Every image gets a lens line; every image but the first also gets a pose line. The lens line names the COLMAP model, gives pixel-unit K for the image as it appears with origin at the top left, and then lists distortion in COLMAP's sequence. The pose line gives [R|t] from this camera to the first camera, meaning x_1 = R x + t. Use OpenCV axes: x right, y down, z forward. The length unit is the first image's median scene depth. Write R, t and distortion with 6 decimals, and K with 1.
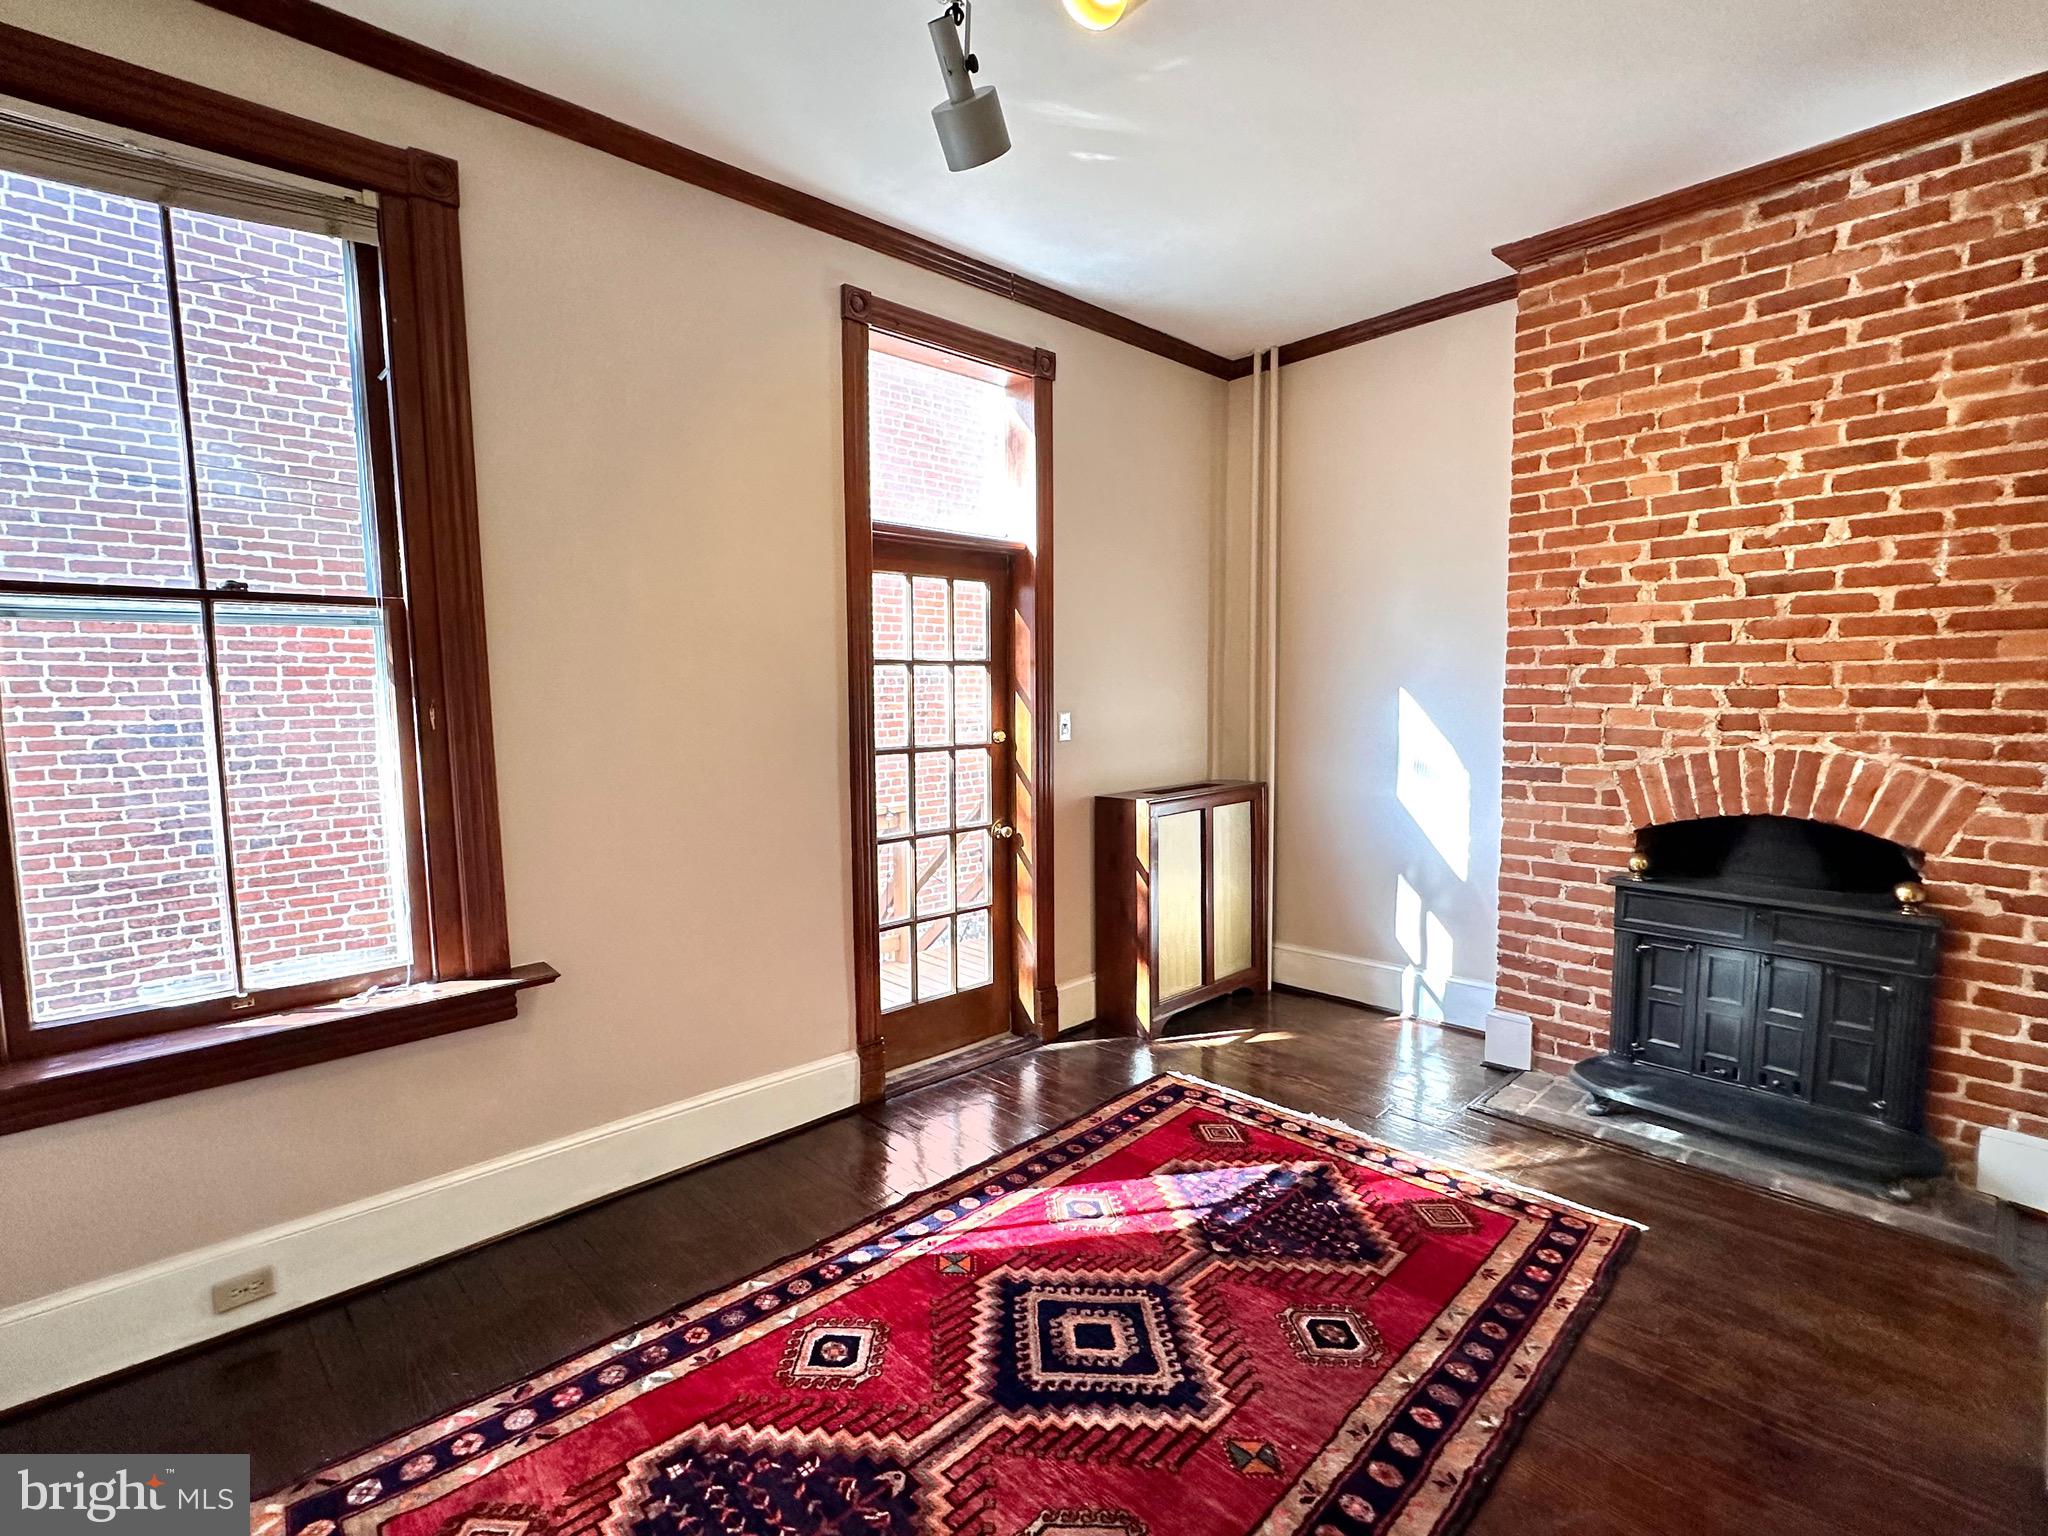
lens RADIAL K [[973.7, 0, 1024.0], [0, 973.7, 768.0], [0, 0, 1]] dist [0.002186, -0.001129]
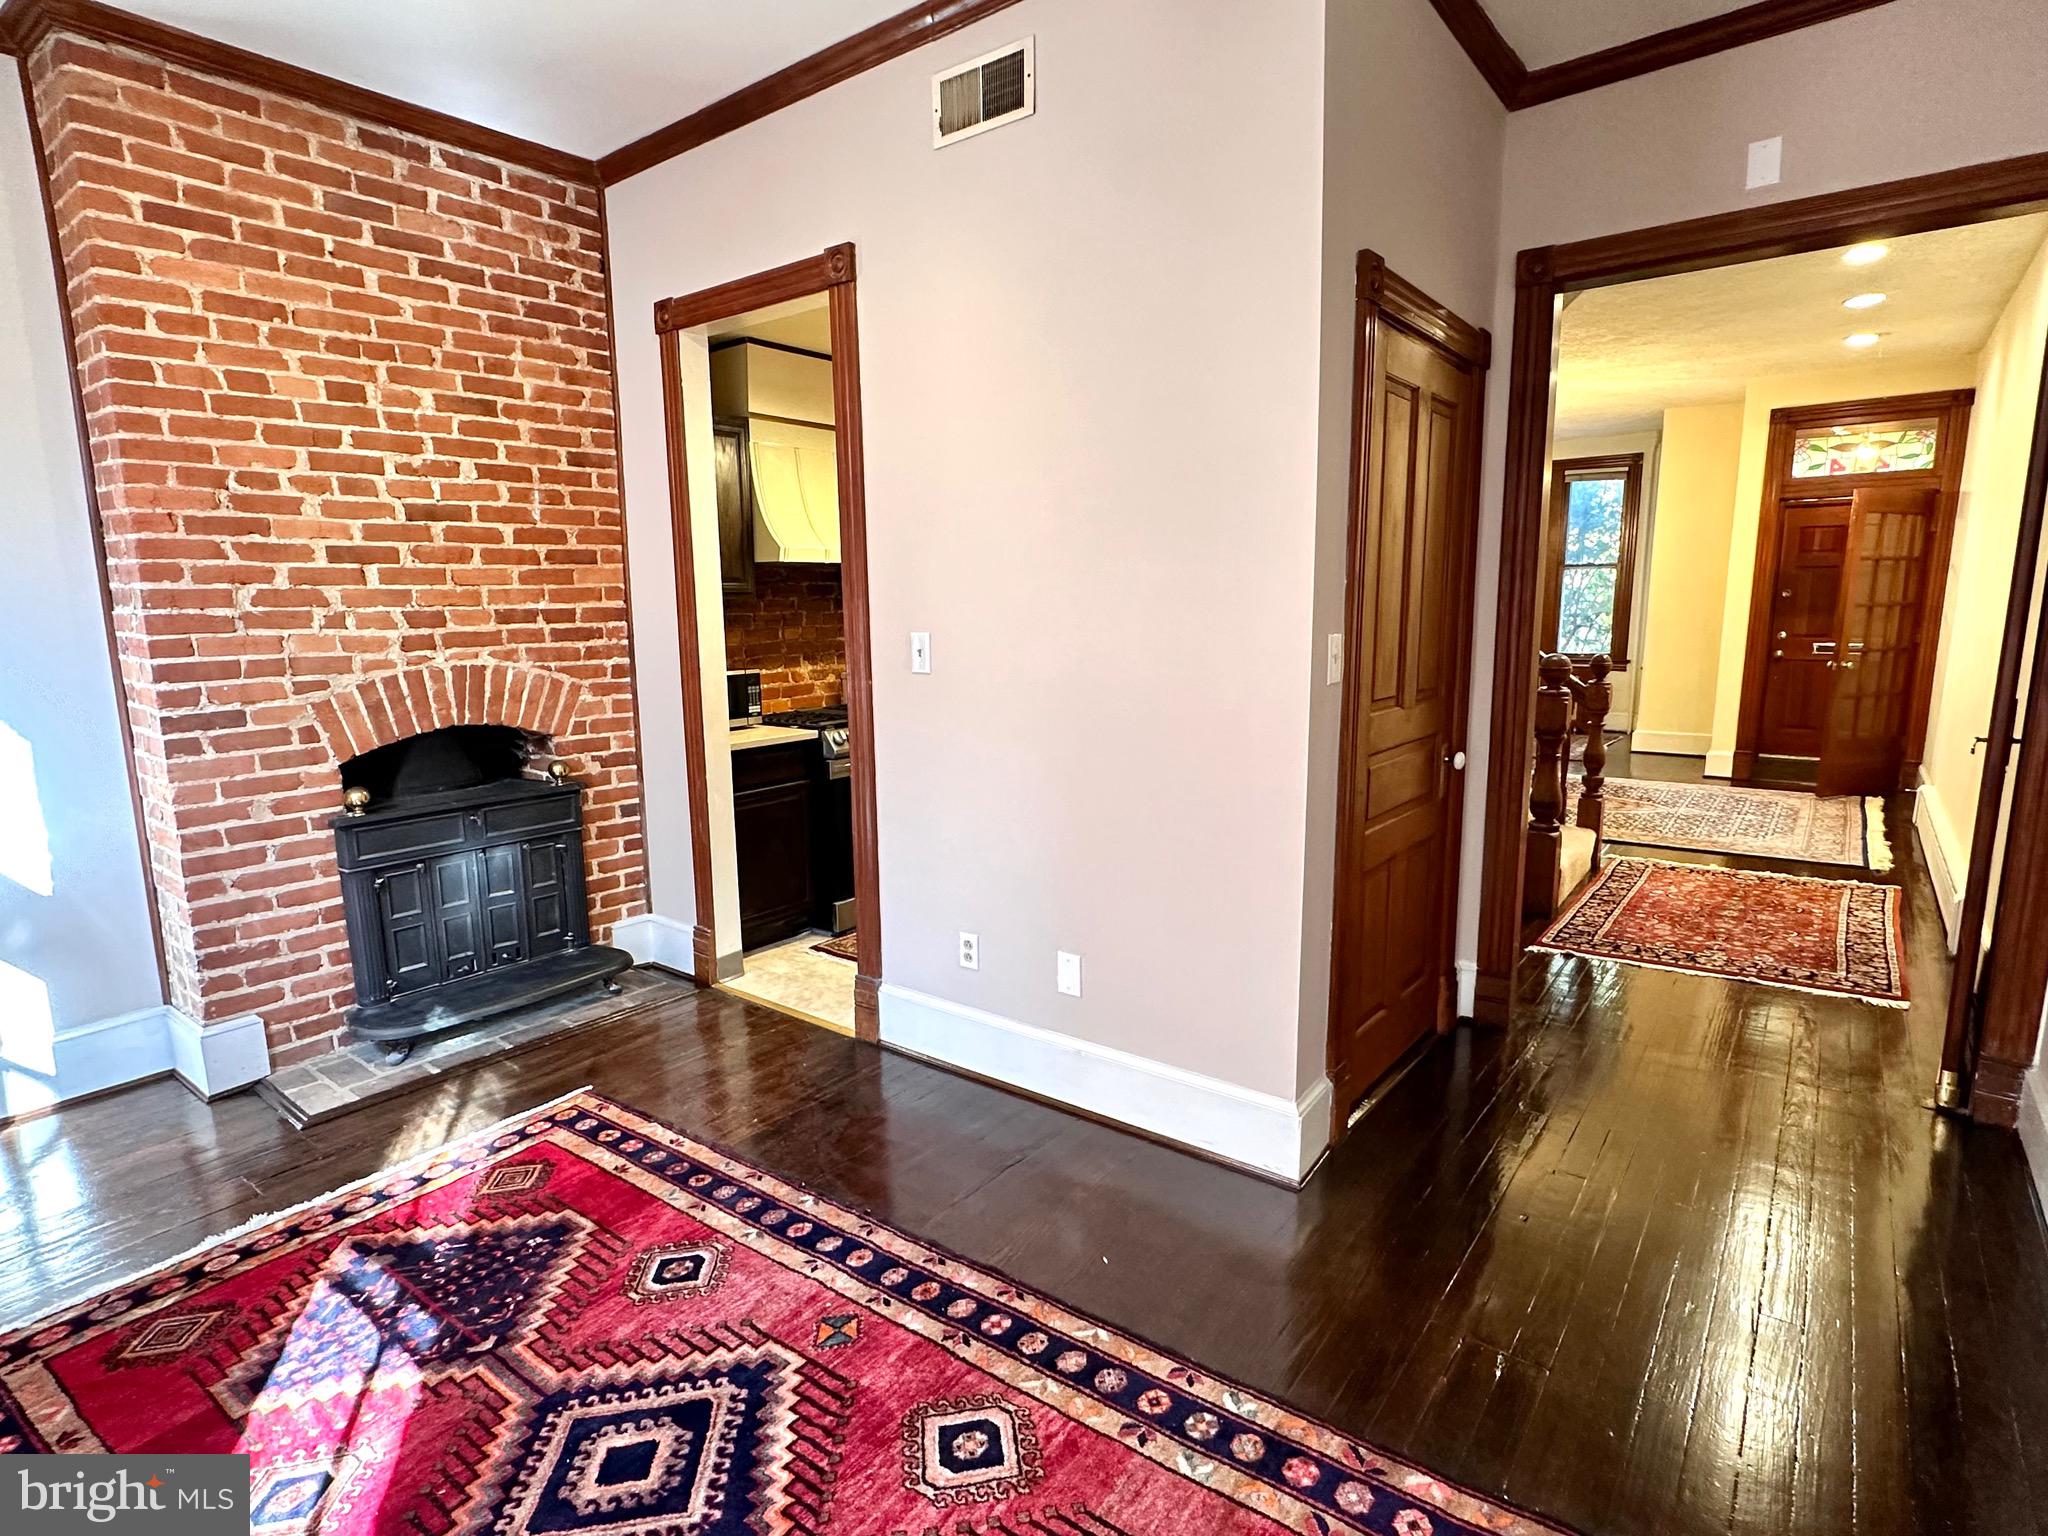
lens RADIAL K [[1054.7, 0, 1024.0], [0, 1054.7, 768.0], [0, 0, 1]] dist [-0.004153, 0.000087]
pose [[-0.141758, -0.147308, 0.978880, -0.496383], [0.102534, 0.981362, 0.162530, -0.032625], [-0.984577, 0.123409, -0.124012, 0.527701]]
